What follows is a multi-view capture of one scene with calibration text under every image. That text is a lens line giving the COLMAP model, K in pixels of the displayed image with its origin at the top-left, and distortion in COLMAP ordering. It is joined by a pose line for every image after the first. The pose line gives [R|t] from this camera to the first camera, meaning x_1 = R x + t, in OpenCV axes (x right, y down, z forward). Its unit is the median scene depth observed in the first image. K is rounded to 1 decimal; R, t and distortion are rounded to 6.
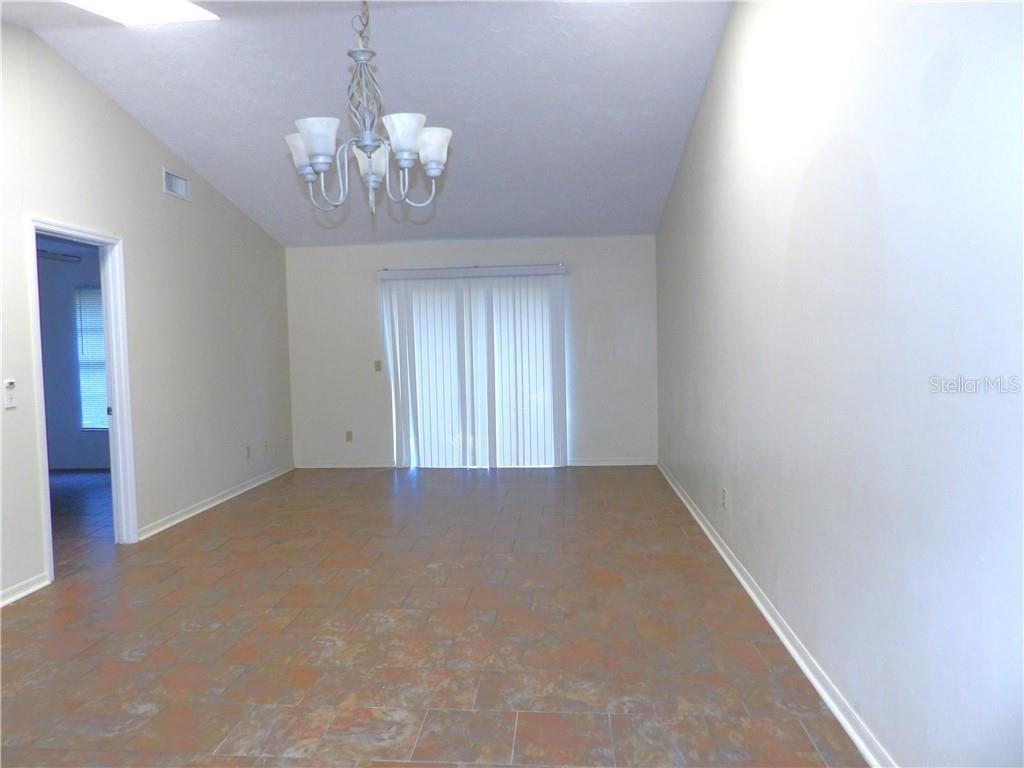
lens RADIAL K [[733.1, 0, 512.0], [0, 733.1, 384.0], [0, 0, 1]] dist [-0.019270, 0.010073]
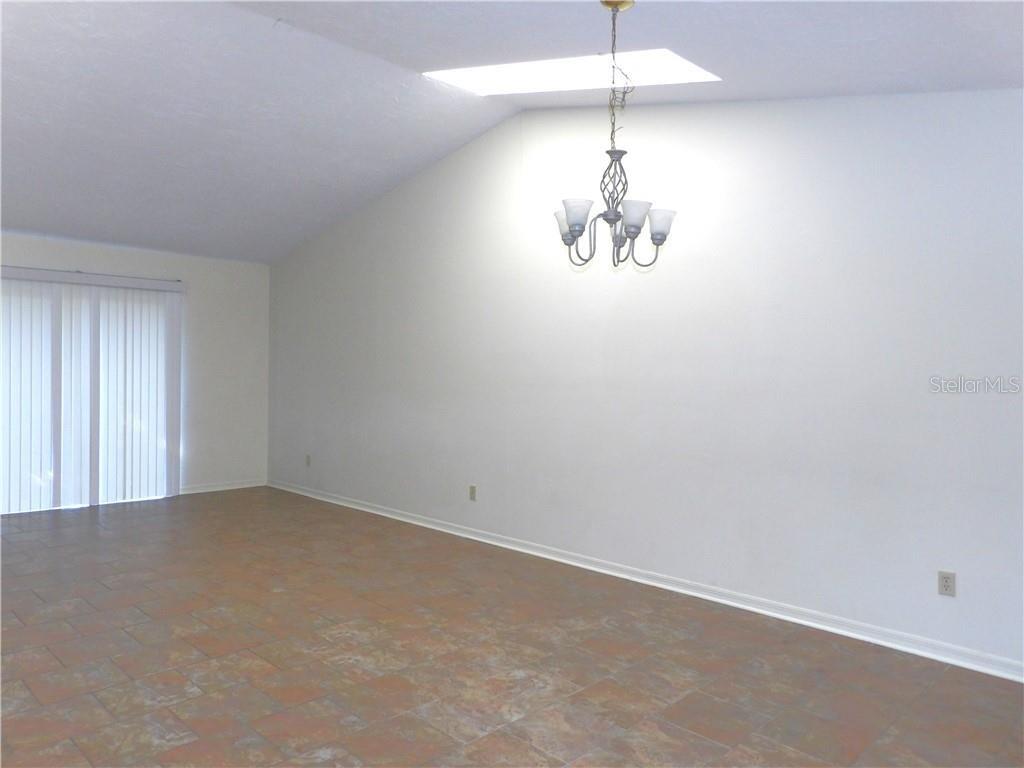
lens RADIAL K [[719.4, 0, 512.0], [0, 719.4, 384.0], [0, 0, 1]] dist [-0.049784, 0.035332]
pose [[0.628297, 0.020829, 0.777695, -0.814790], [0.010385, 0.999328, -0.035155, 0.012756], [-0.777904, 0.030164, 0.627659, 0.190067]]
